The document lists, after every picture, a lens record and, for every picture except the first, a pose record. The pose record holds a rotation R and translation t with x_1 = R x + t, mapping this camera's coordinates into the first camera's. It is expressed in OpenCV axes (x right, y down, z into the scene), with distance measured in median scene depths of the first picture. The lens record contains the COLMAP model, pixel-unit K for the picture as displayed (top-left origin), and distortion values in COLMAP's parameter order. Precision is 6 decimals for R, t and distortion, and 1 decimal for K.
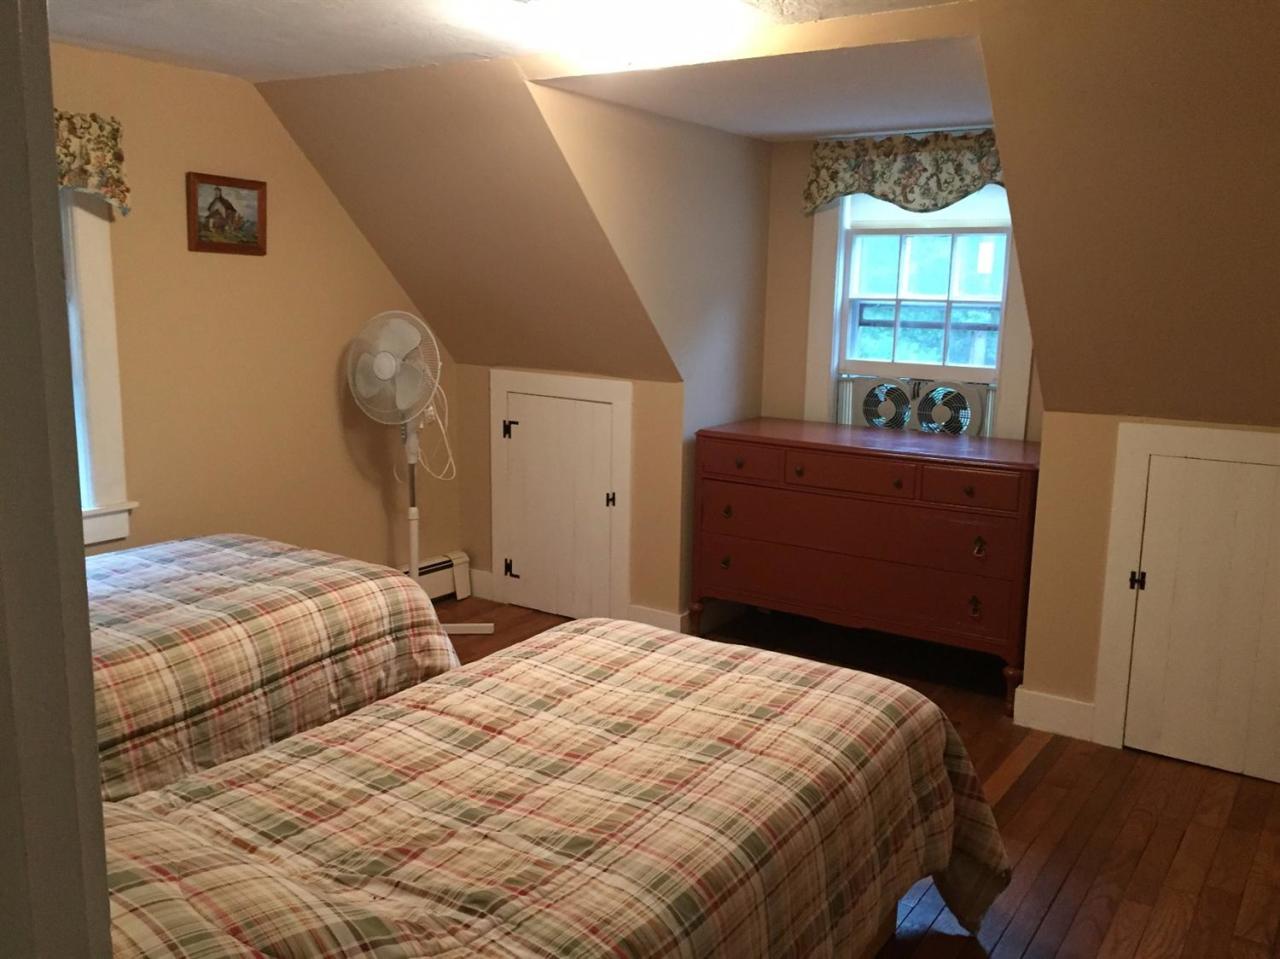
lens RADIAL K [[1090.5, 0, 644.1], [0, 1090.5, 478.2], [0, 0, 1]] dist [0.067438, -0.080505]
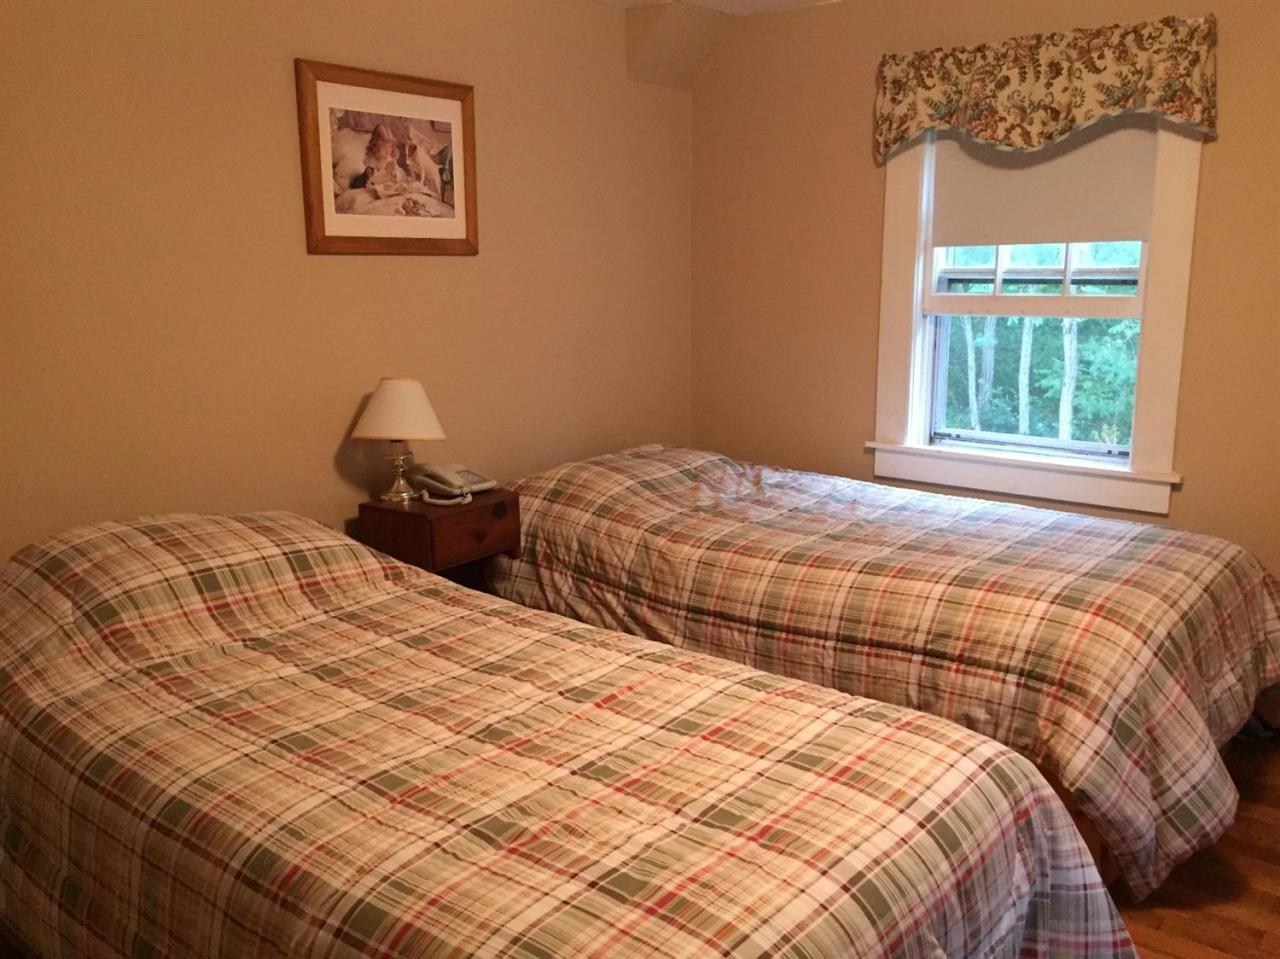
lens RADIAL K [[1090.5, 0, 644.1], [0, 1090.5, 478.2], [0, 0, 1]] dist [0.067438, -0.080505]
pose [[-0.112516, 0.174060, -0.978286, 0.534267], [-0.169063, 0.966829, 0.191467, -0.090260], [0.979162, 0.186935, -0.079357, 0.856895]]
